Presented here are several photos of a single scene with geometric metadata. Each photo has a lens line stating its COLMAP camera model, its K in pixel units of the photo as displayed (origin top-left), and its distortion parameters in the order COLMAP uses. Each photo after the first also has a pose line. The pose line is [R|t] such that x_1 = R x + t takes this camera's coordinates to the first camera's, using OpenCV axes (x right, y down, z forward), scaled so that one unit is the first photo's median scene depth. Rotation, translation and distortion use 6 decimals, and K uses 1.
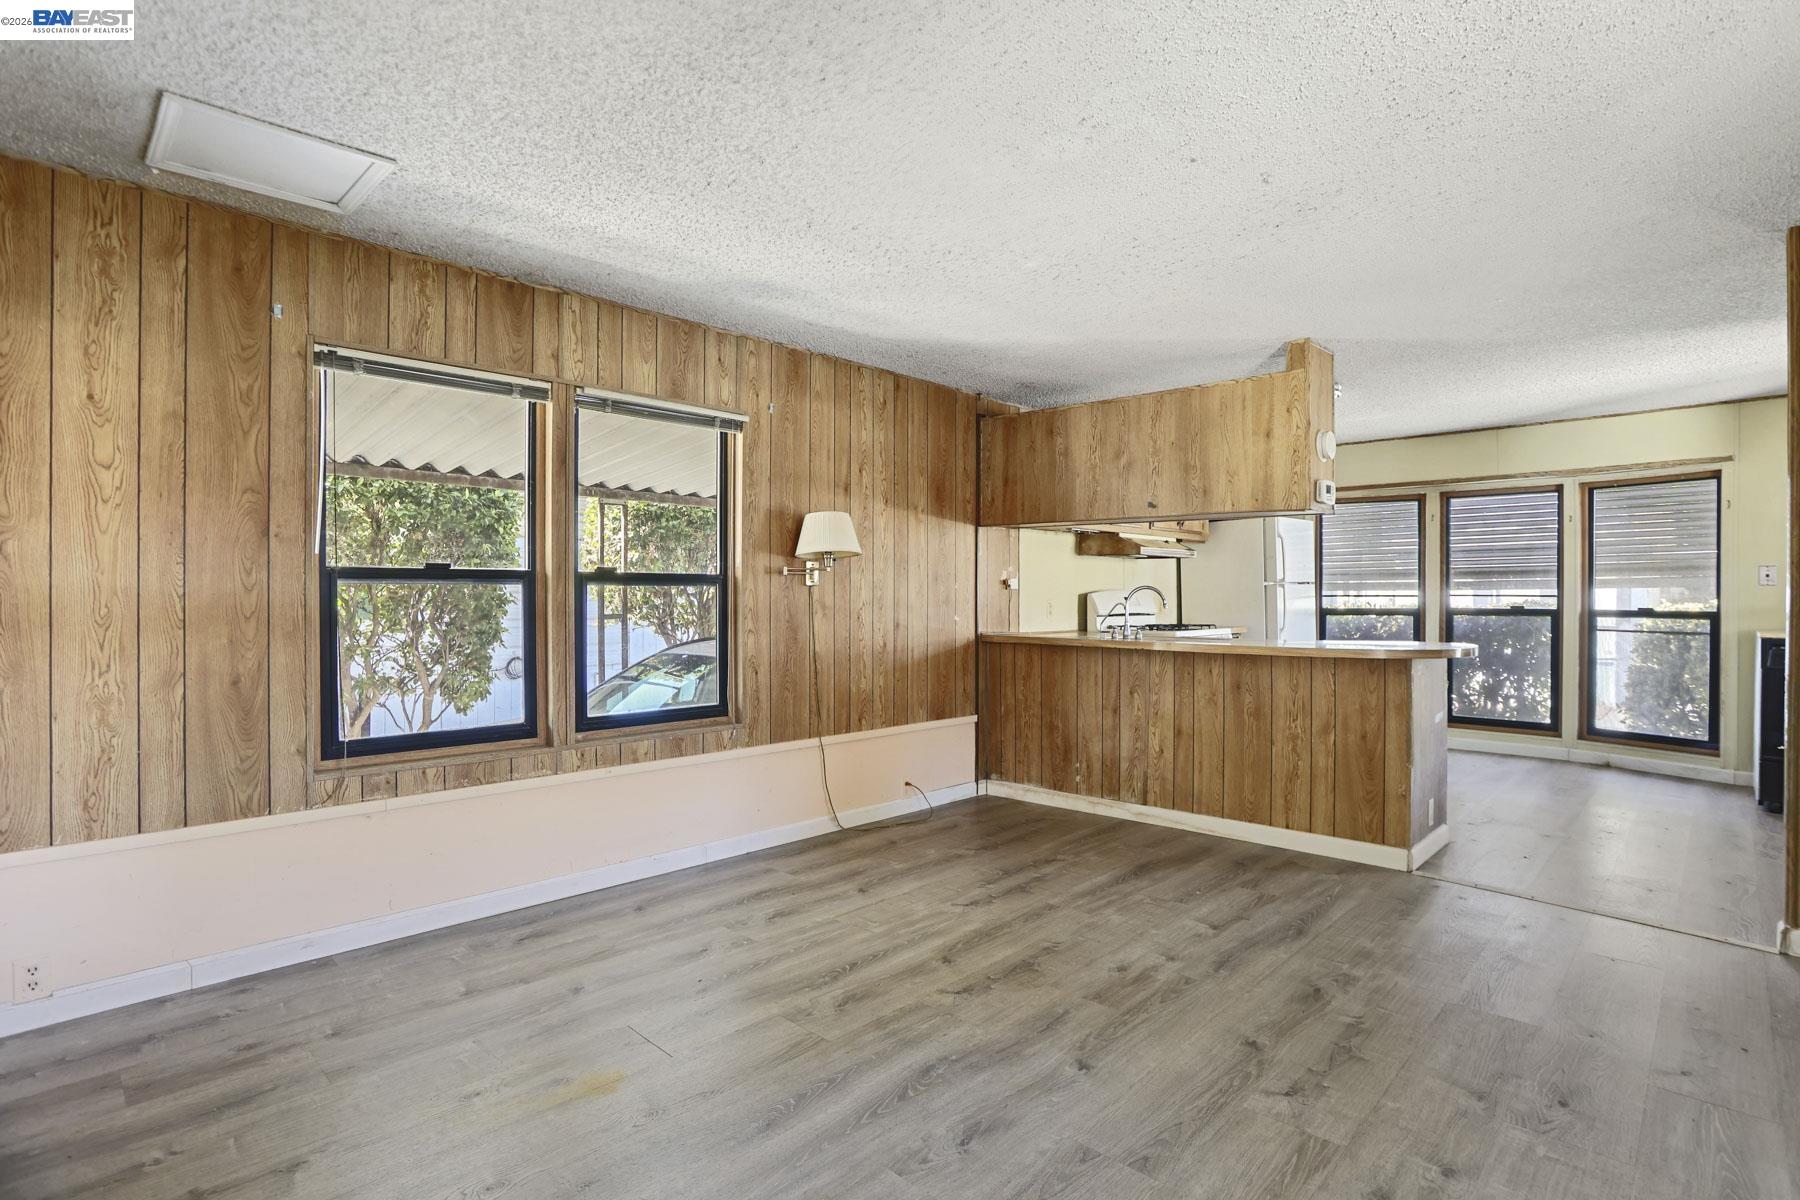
lens RADIAL K [[896.4, 0, 905.8], [0, 896.4, 590.3], [0, 0, 1]] dist [-0.003985, 0.000108]
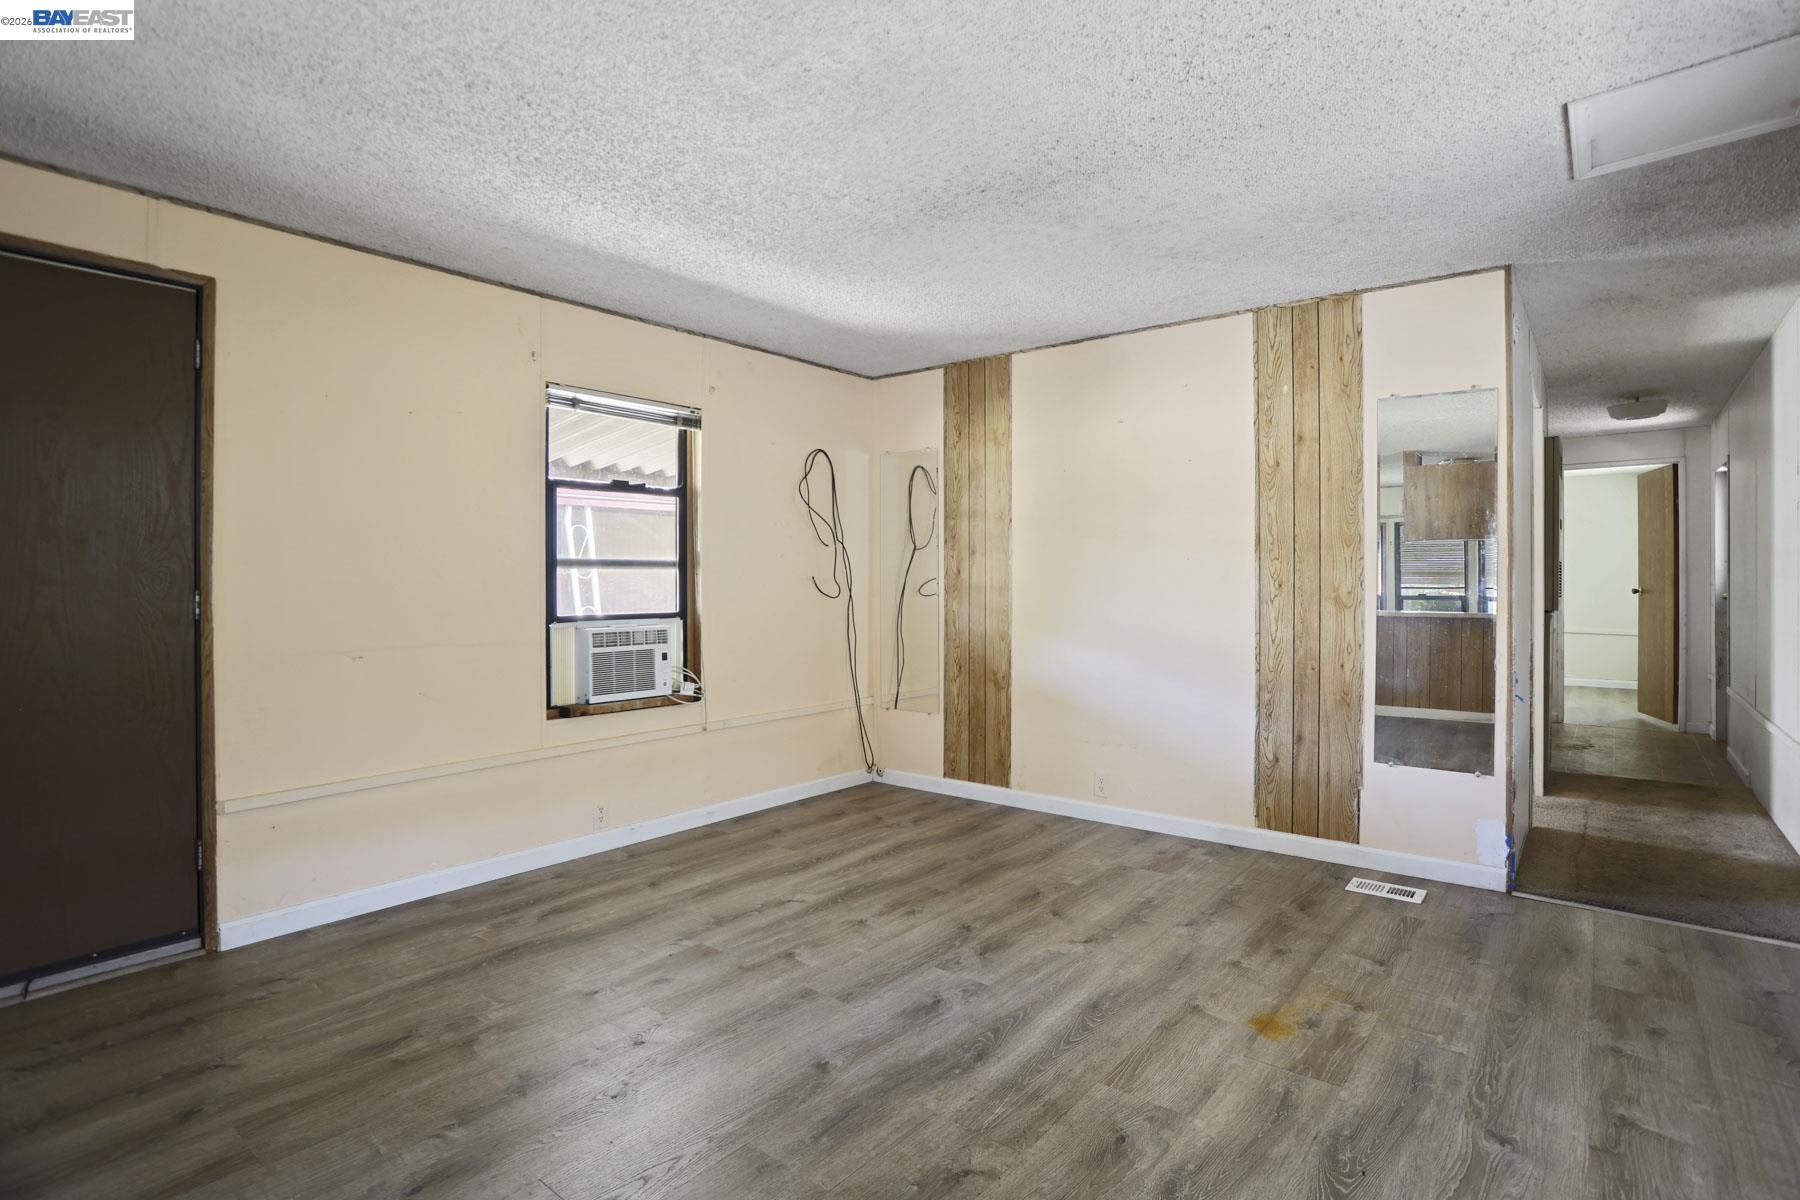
lens RADIAL K [[896.4, 0, 905.8], [0, 896.4, 590.3], [0, 0, 1]] dist [-0.003985, 0.000108]
pose [[-0.996395, 0.001927, -0.084818, 0.183984], [0.001954, 0.999998, -0.000235, 0.014665], [0.084817, -0.000400, -0.996396, 1.913589]]
